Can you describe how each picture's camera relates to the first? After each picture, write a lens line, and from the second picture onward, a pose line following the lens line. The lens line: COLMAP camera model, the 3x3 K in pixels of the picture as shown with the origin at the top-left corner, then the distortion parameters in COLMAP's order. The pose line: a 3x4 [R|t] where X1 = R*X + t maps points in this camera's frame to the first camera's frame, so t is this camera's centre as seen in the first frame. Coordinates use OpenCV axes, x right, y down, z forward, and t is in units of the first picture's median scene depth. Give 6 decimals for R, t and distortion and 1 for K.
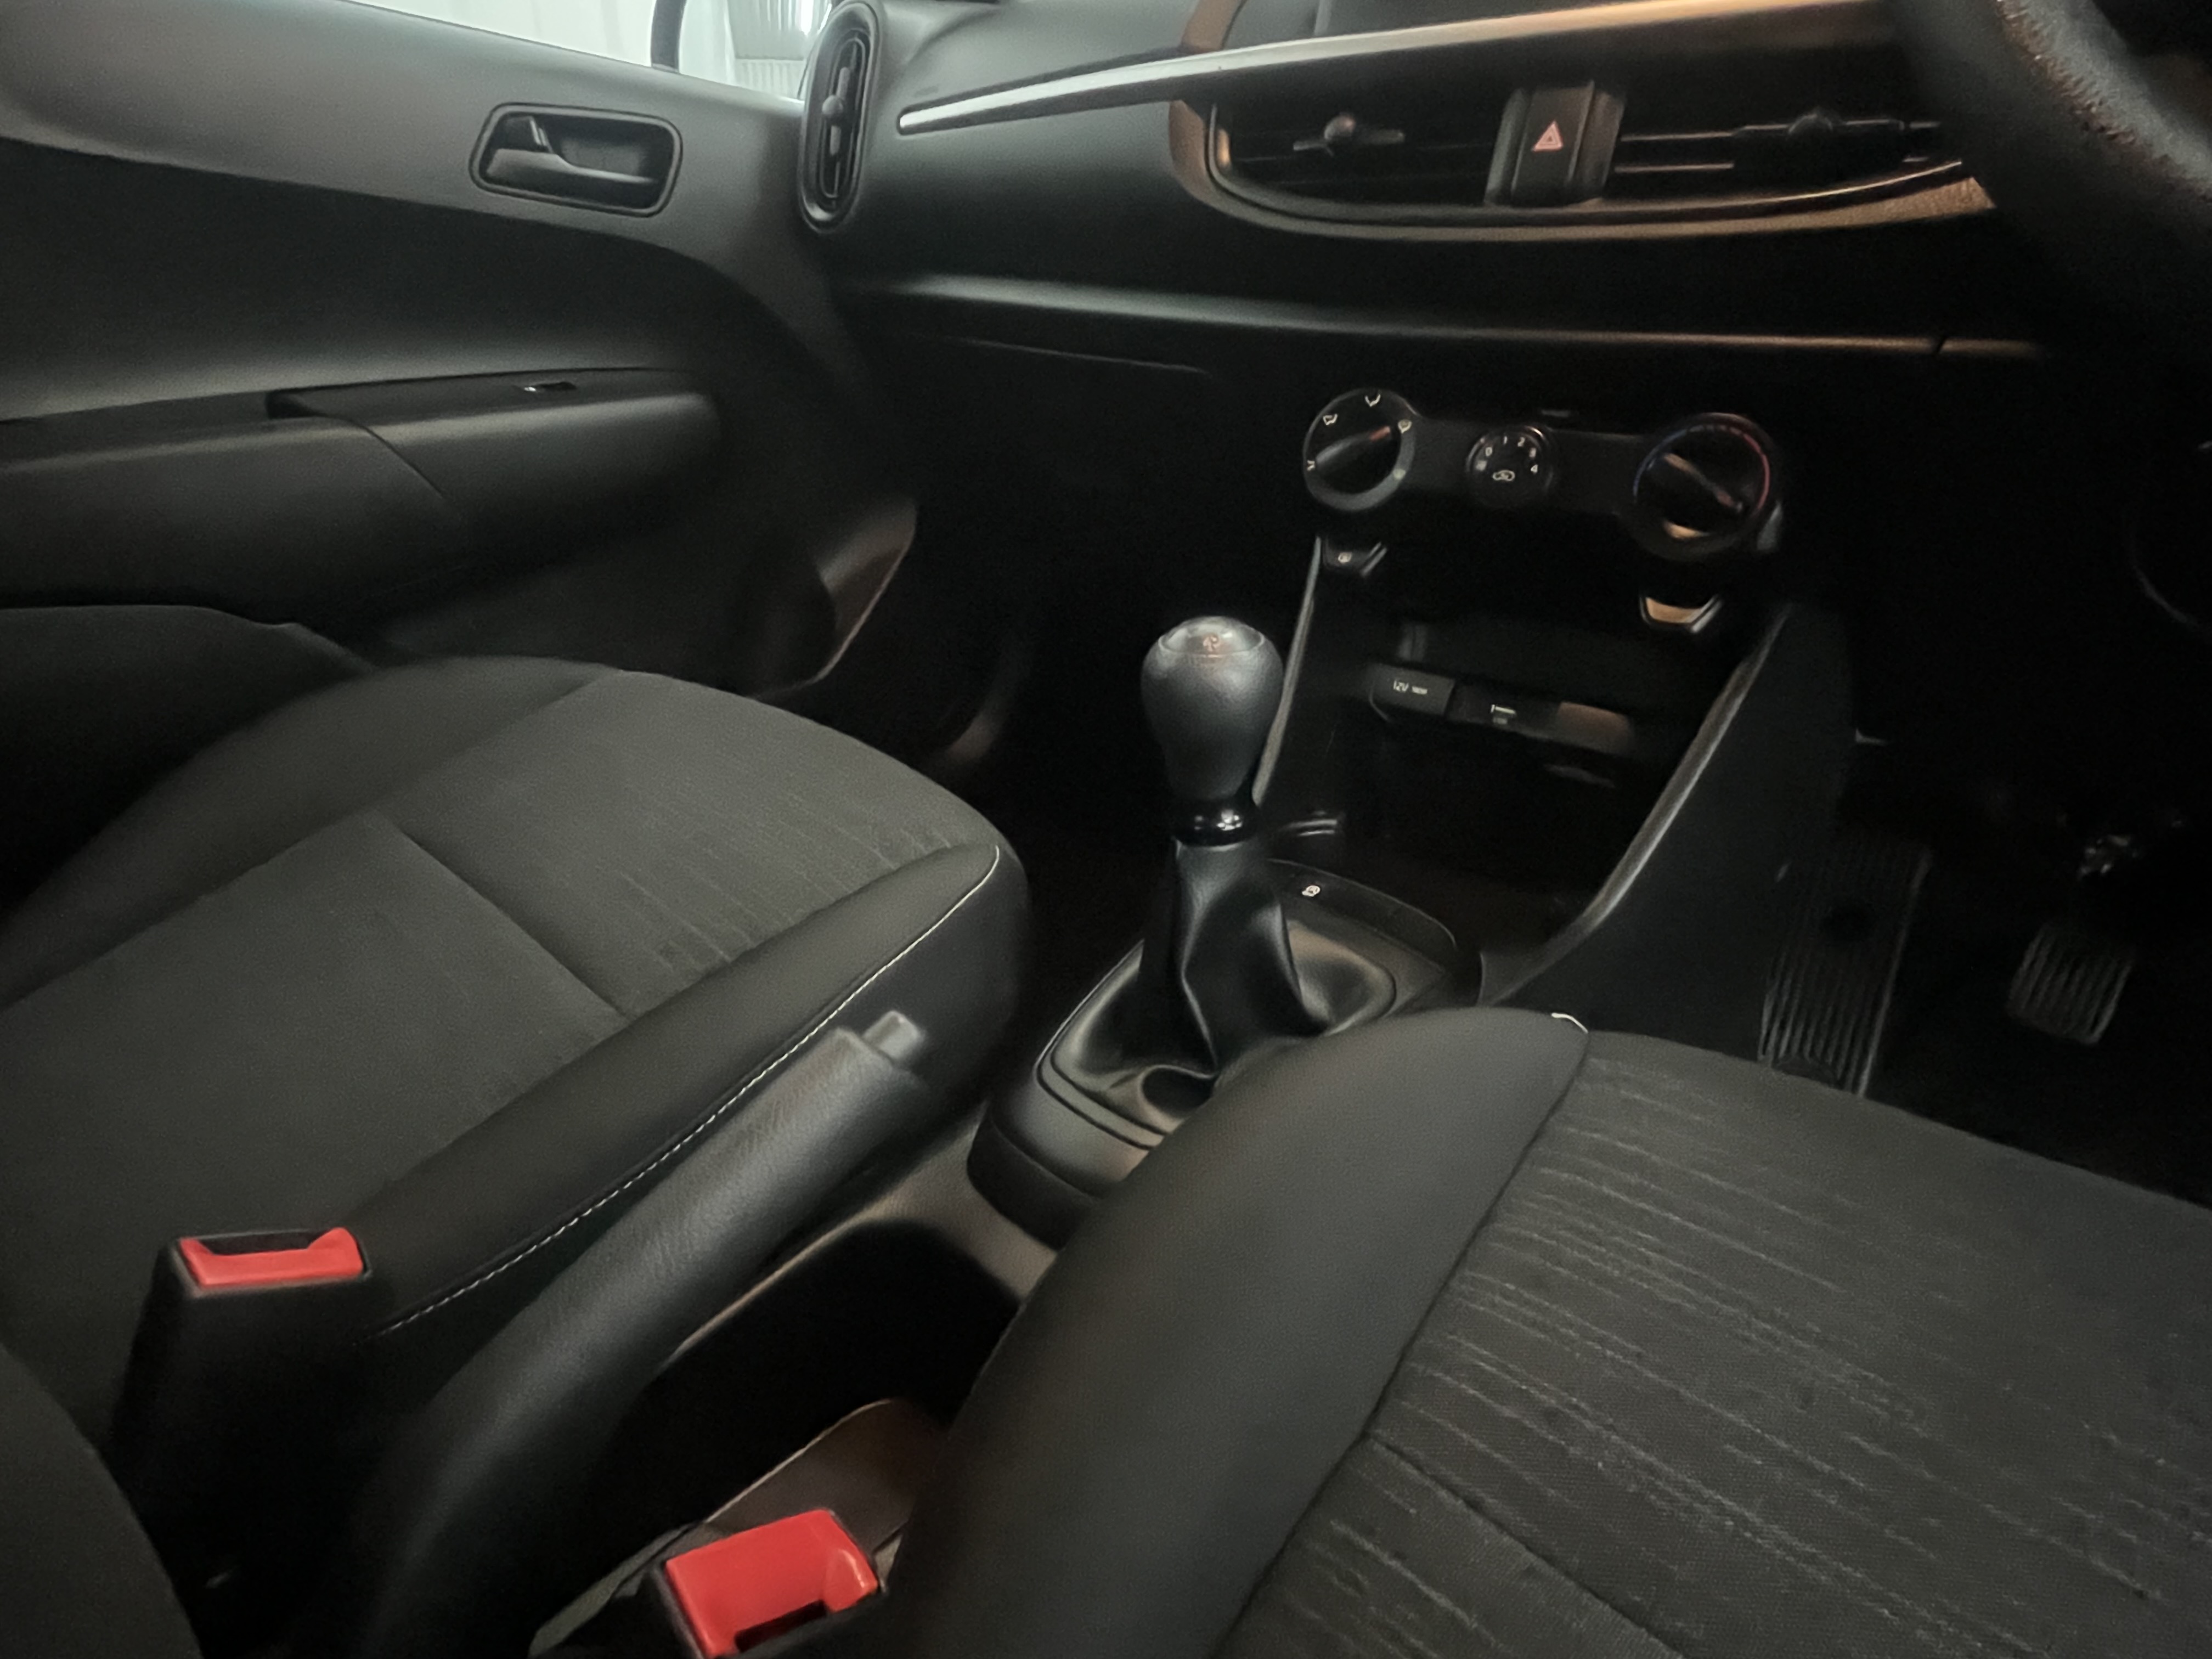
lens RADIAL K [[1225.2, 0, 1113.0], [0, 1225.2, 760.0], [0, 0, 1]] dist [0.025451, -0.000204]
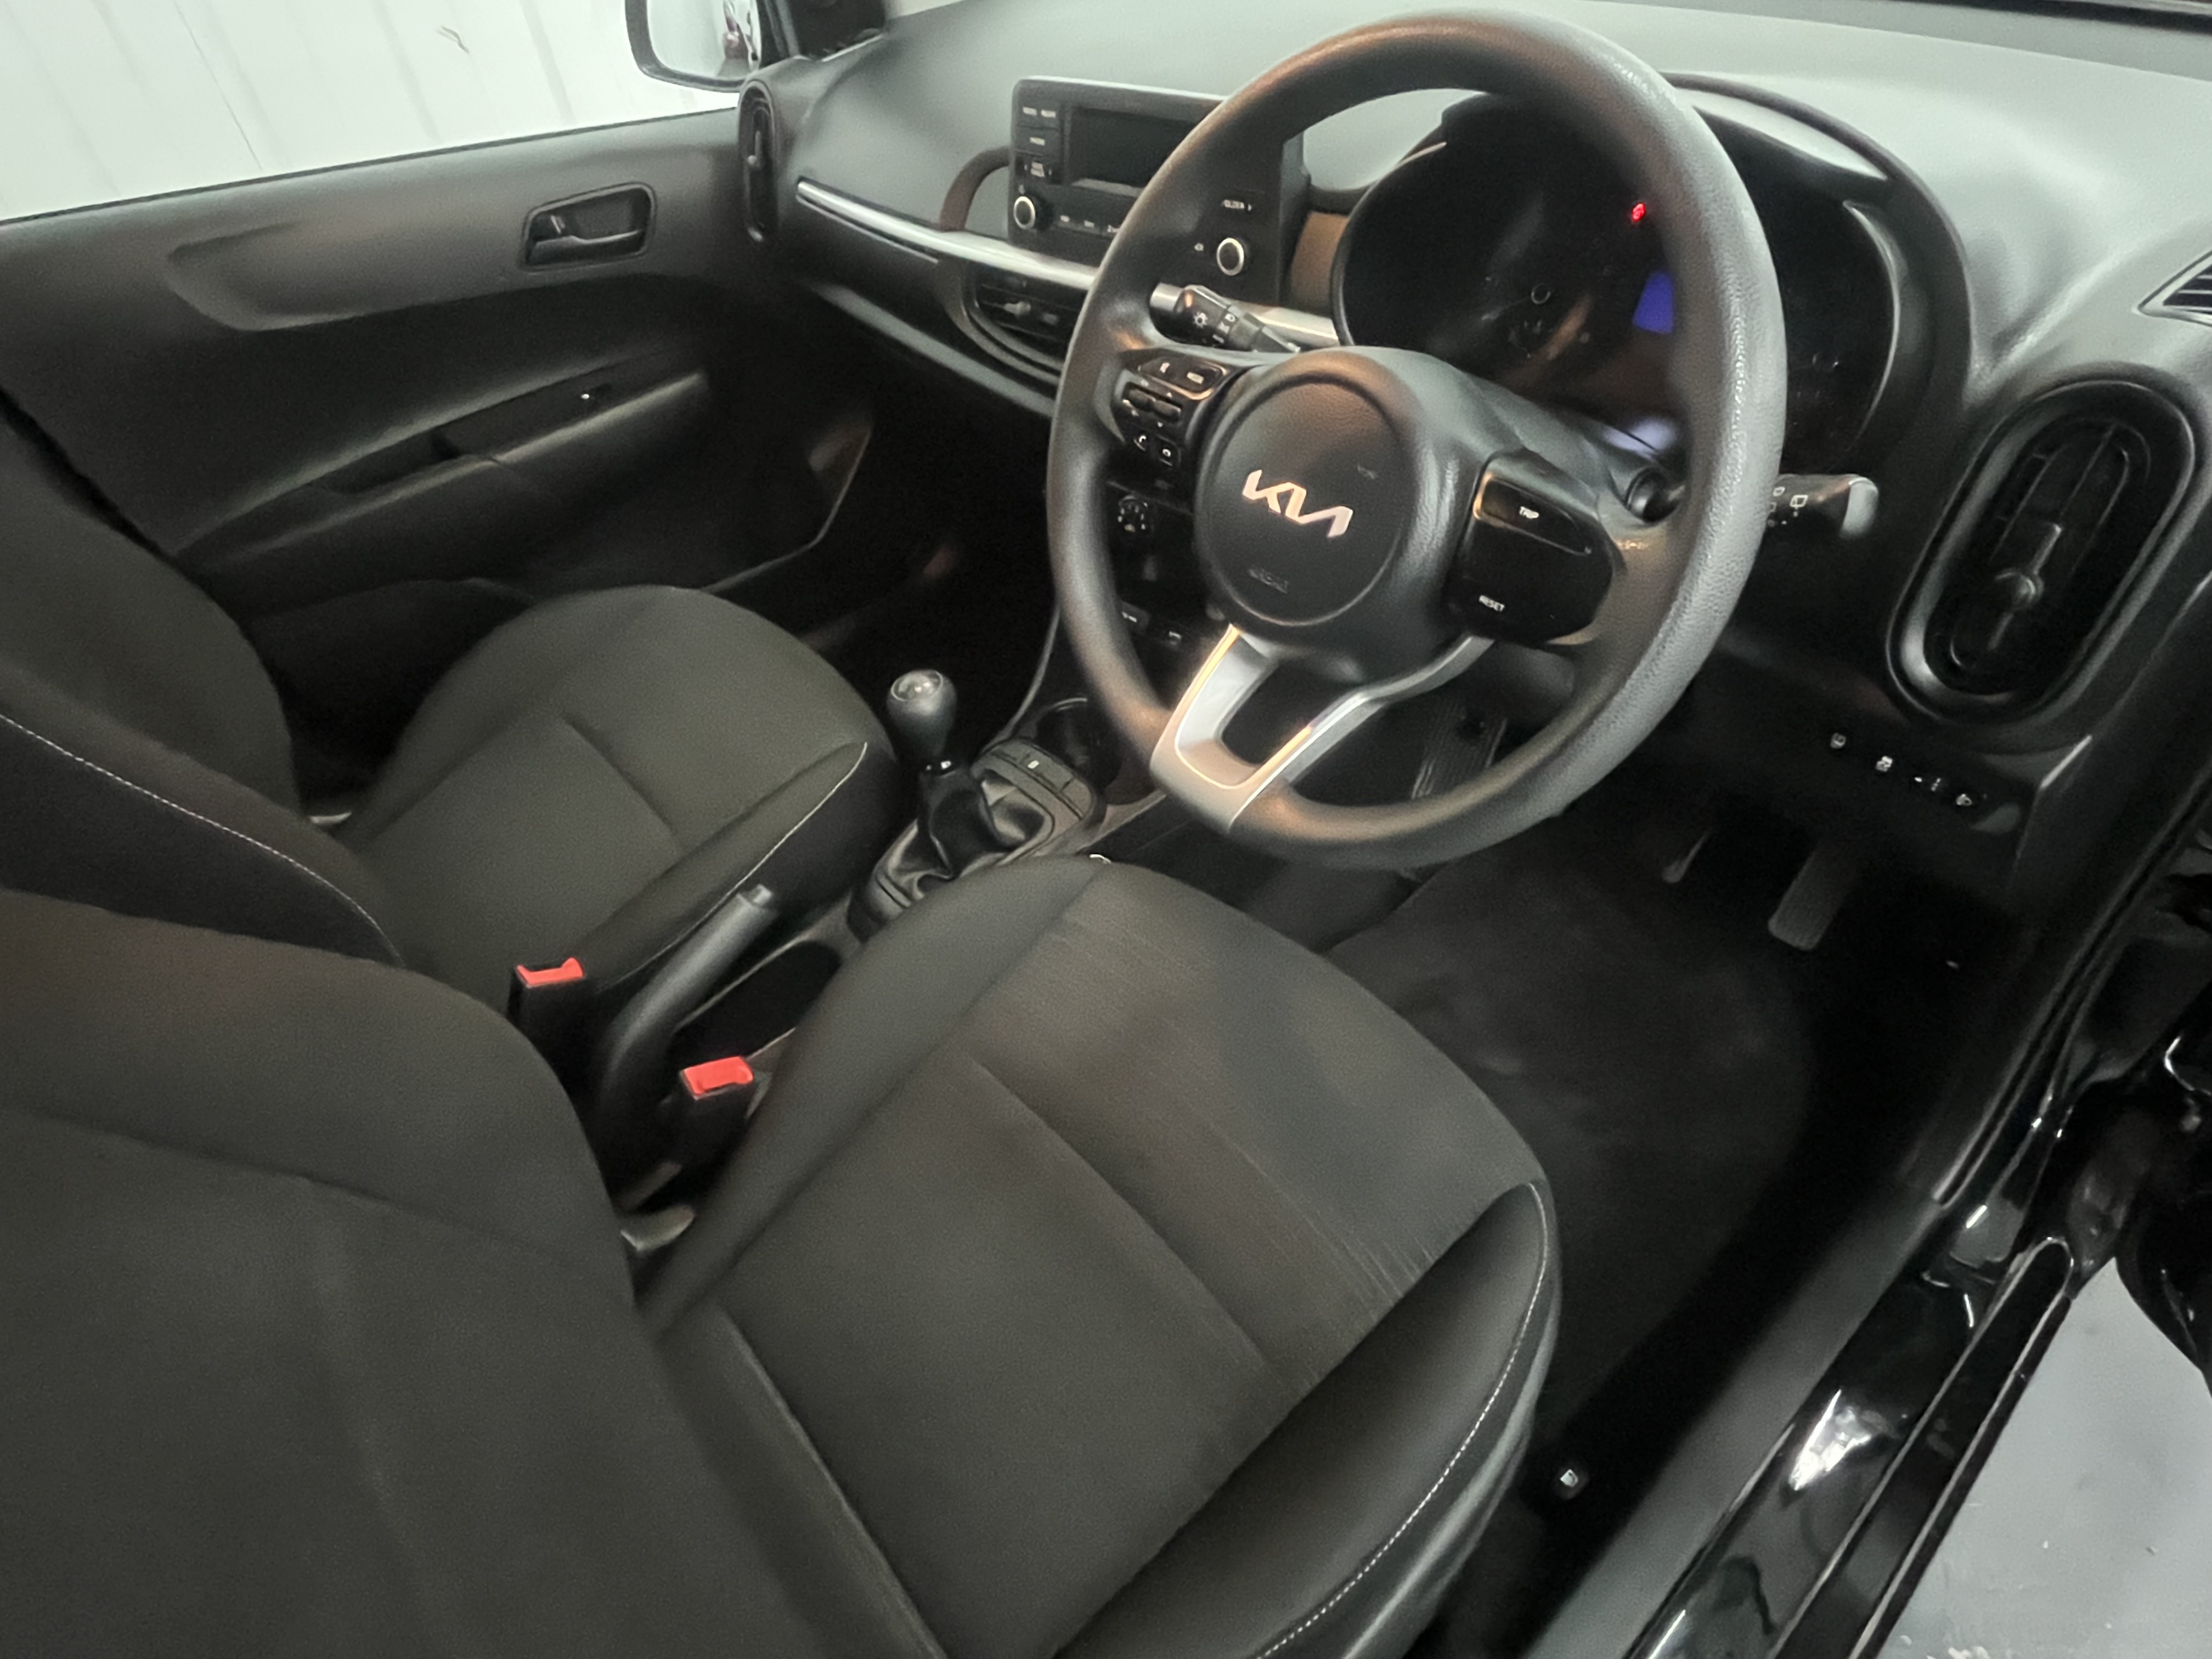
lens RADIAL K [[1225.2, 0, 1113.0], [0, 1225.2, 760.0], [0, 0, 1]] dist [0.025451, -0.000204]
pose [[0.991756, -0.016789, -0.127040, 0.566220], [0.056557, 0.946946, 0.316376, -0.521297], [0.114988, -0.320953, 0.940089, -0.784919]]
